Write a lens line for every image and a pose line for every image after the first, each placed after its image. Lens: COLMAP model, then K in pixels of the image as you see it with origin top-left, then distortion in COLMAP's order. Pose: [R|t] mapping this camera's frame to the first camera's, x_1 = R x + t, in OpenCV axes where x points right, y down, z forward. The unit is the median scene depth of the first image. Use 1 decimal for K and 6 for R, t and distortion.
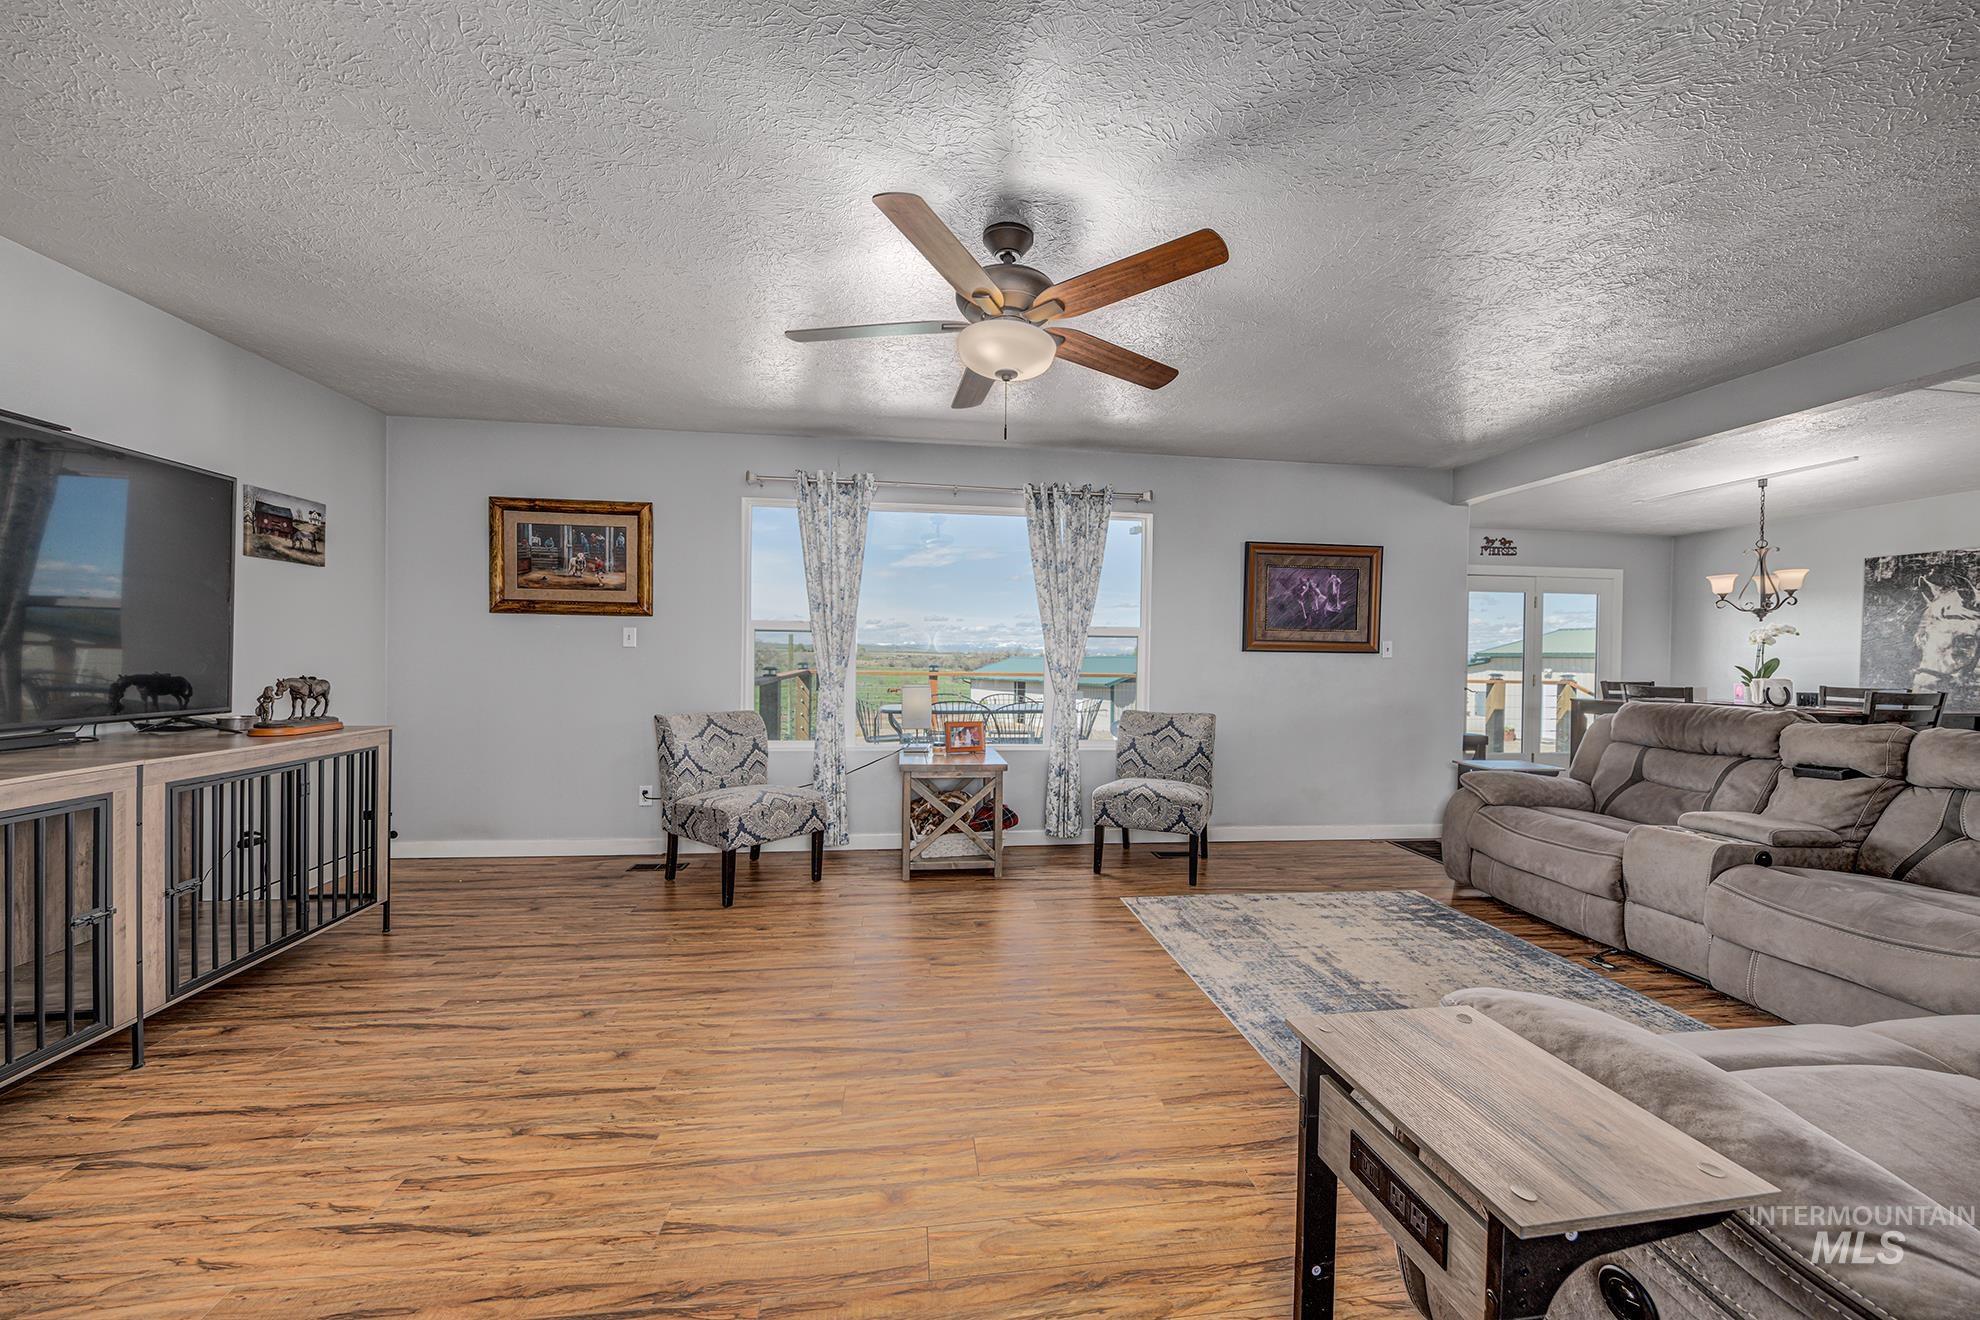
lens RADIAL K [[693.3, 0, 983.5], [0, 693.3, 660.3], [0, 0, 1]] dist [-0.005139, -0.000860]
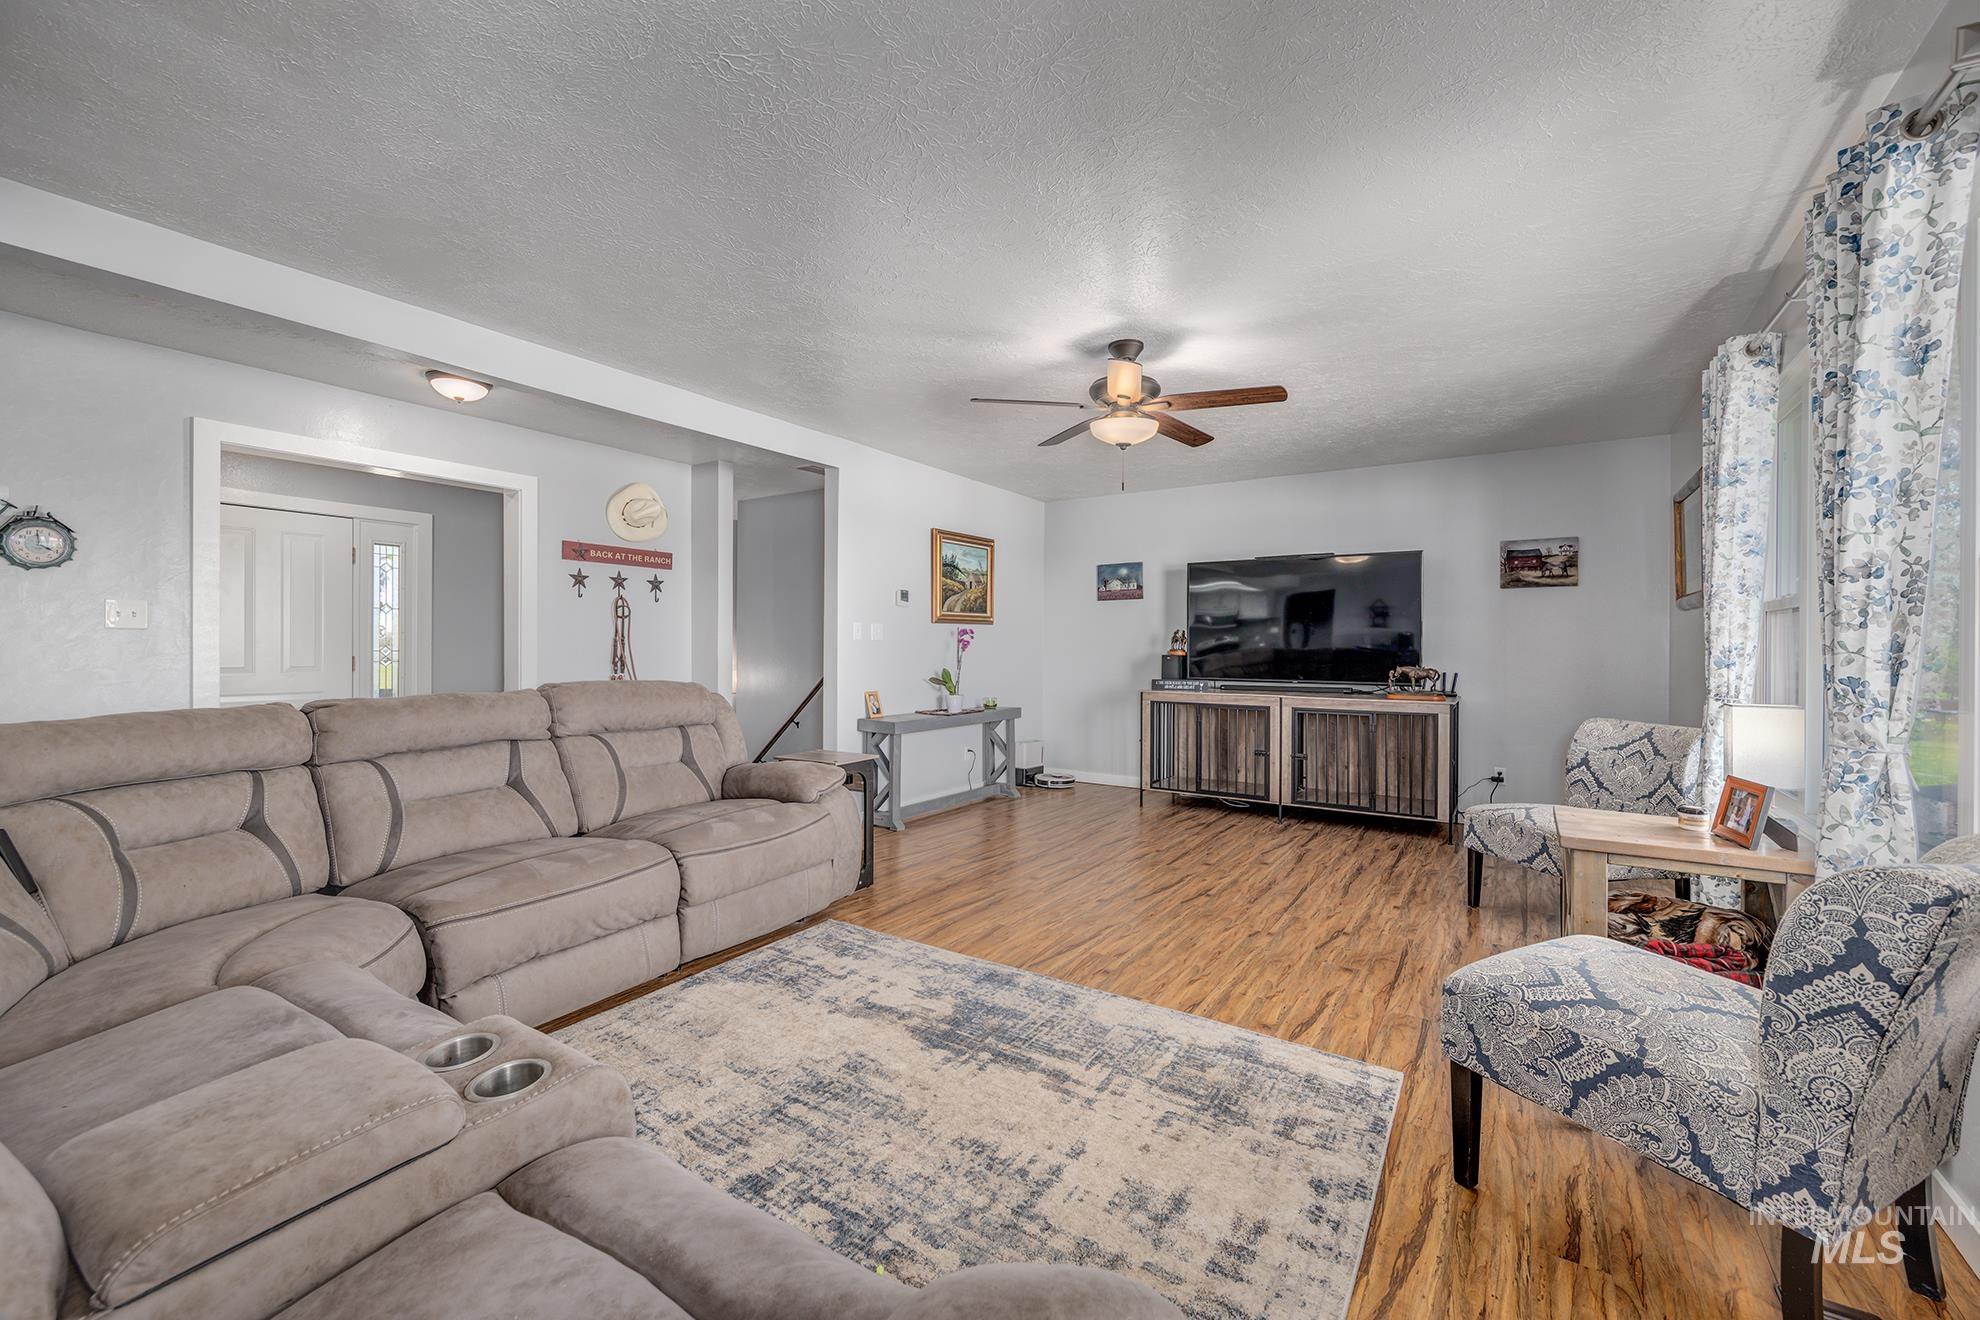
lens RADIAL K [[796.9, 0, 988.5], [0, 796.9, 652.6], [0, 0, 1]] dist [0.003207, -0.002648]
pose [[-0.631210, -0.010568, -0.775540, 0.907030], [-0.017194, 0.999852, 0.000369, 0.006433], [0.775421, 0.013567, -0.631299, 1.128696]]
